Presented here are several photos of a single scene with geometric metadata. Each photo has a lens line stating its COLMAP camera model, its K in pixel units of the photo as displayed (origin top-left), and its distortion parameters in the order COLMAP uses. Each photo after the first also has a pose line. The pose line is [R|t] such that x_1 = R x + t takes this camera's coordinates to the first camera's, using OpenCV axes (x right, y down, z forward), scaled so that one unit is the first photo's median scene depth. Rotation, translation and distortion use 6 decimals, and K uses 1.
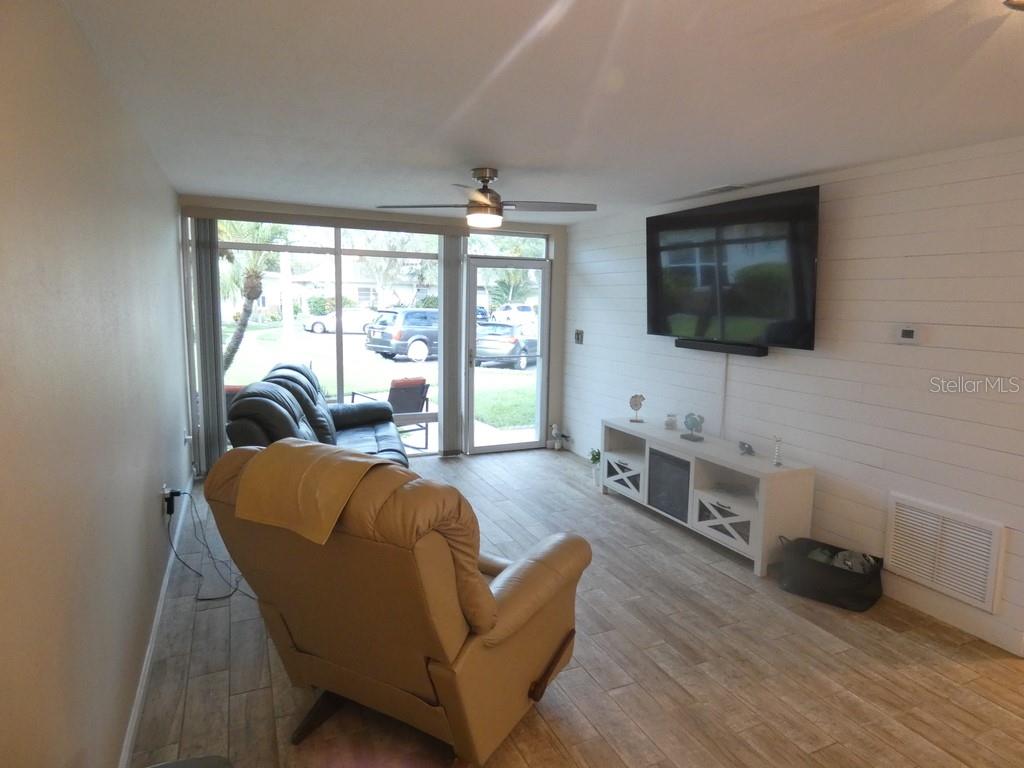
lens RADIAL K [[615.1, 0, 519.8], [0, 615.1, 374.0], [0, 0, 1]] dist [0.004335, 0.000289]
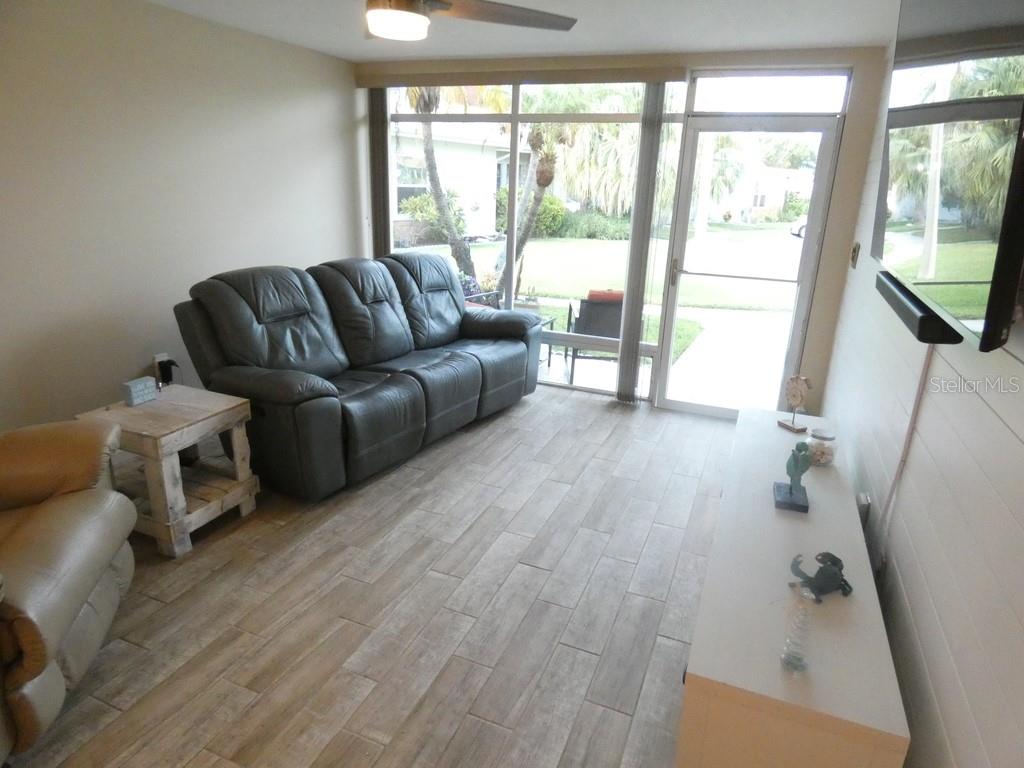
lens RADIAL K [[615.1, 0, 519.8], [0, 615.1, 374.0], [0, 0, 1]] dist [0.004335, 0.000289]
pose [[0.681217, 0.221334, -0.697822, 0.382976], [-0.111659, 0.973462, 0.199759, -0.041623], [0.723516, -0.058161, 0.687853, 0.492874]]
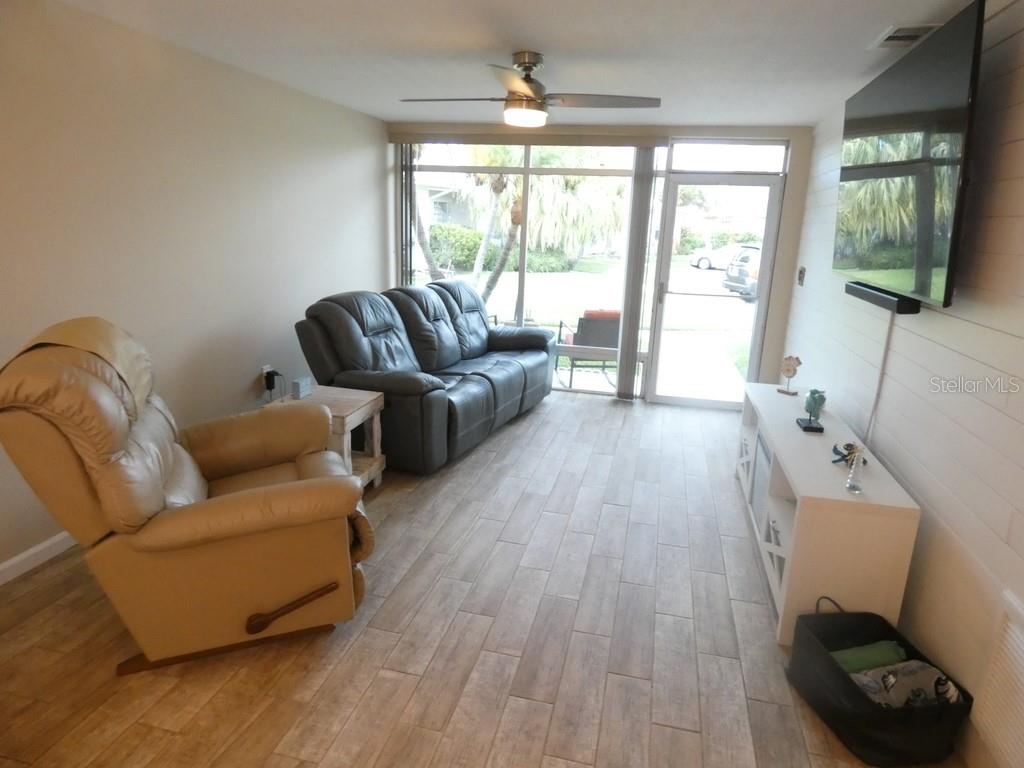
lens RADIAL K [[615.1, 0, 519.8], [0, 615.1, 374.0], [0, 0, 1]] dist [0.004335, 0.000289]
pose [[0.784223, 0.157693, -0.600107, 0.376784], [-0.097683, 0.986482, 0.131570, -0.009814], [0.612742, -0.044560, 0.789026, 0.234955]]
